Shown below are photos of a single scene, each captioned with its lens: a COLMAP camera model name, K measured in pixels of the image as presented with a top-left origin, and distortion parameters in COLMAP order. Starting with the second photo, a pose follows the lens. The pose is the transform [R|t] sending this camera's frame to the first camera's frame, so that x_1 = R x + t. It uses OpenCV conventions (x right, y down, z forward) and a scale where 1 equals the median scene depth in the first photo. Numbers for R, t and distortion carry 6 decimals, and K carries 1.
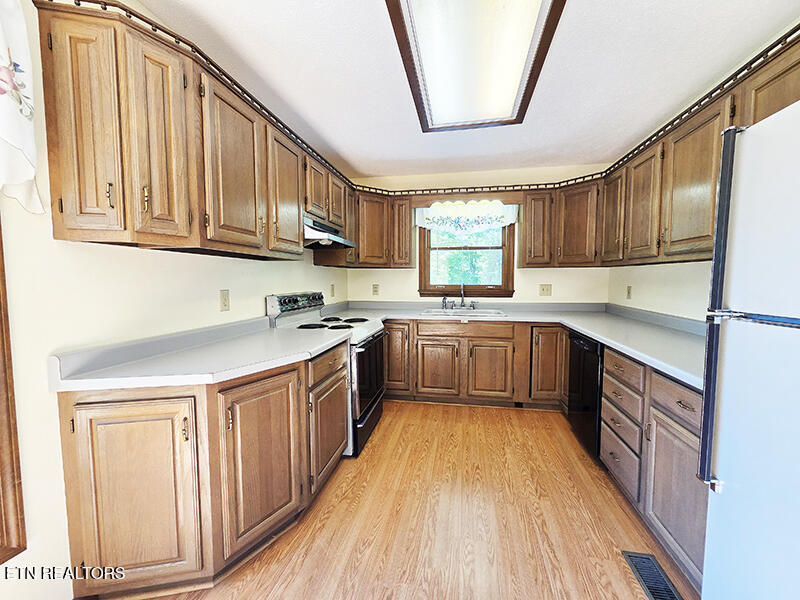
lens RADIAL K [[326.8, 0, 401.6], [0, 326.8, 299.6], [0, 0, 1]] dist [0.001094, -0.000424]
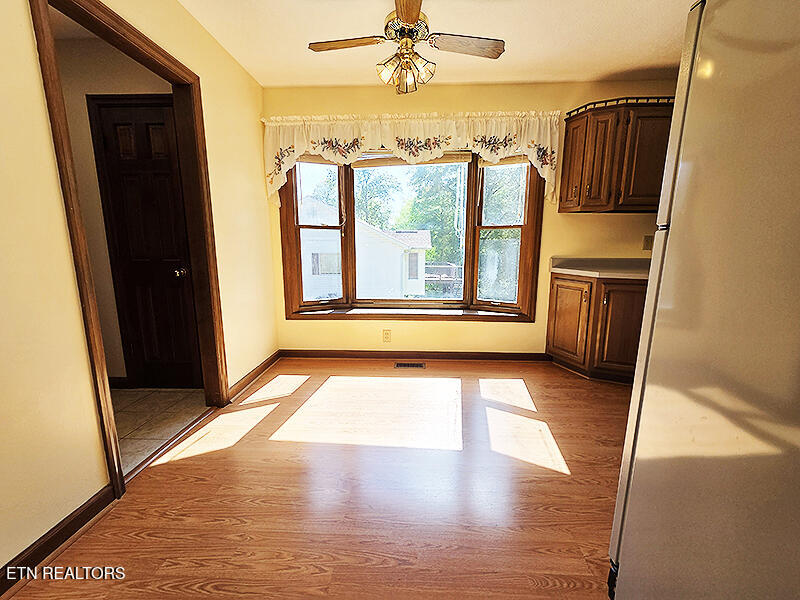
lens RADIAL K [[326.8, 0, 401.0], [0, 326.8, 302.1], [0, 0, 1]] dist [0.001094, -0.000424]
pose [[0.139859, 0.174232, -0.974722, 0.521754], [-0.063627, 0.983944, 0.166750, 0.058439], [0.988125, 0.038697, 0.148699, -0.217856]]
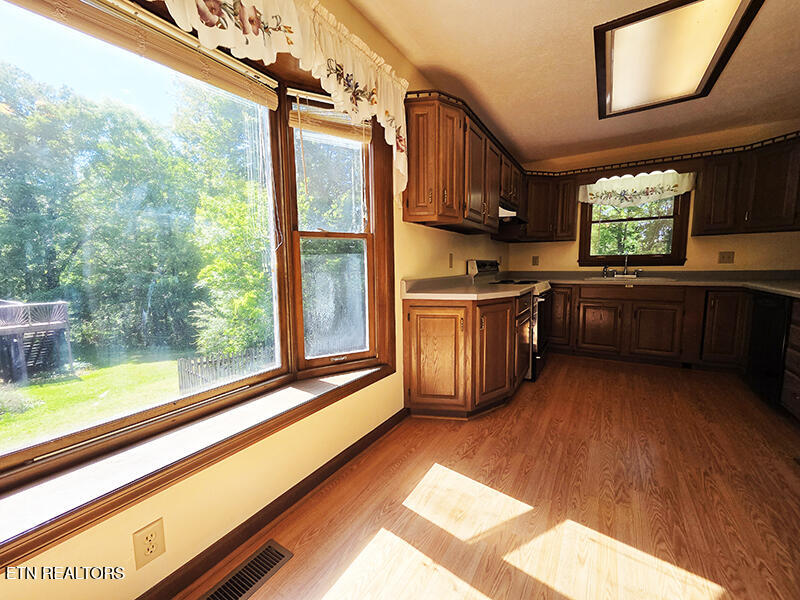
lens RADIAL K [[326.8, 0, 399.8], [0, 326.8, 300.9], [0, 0, 1]] dist [0.001094, -0.000424]
pose [[0.932775, 0.029196, -0.359274, -0.135391], [-0.011284, 0.998591, 0.051853, 0.070573], [0.360282, -0.044313, 0.931790, -0.315979]]
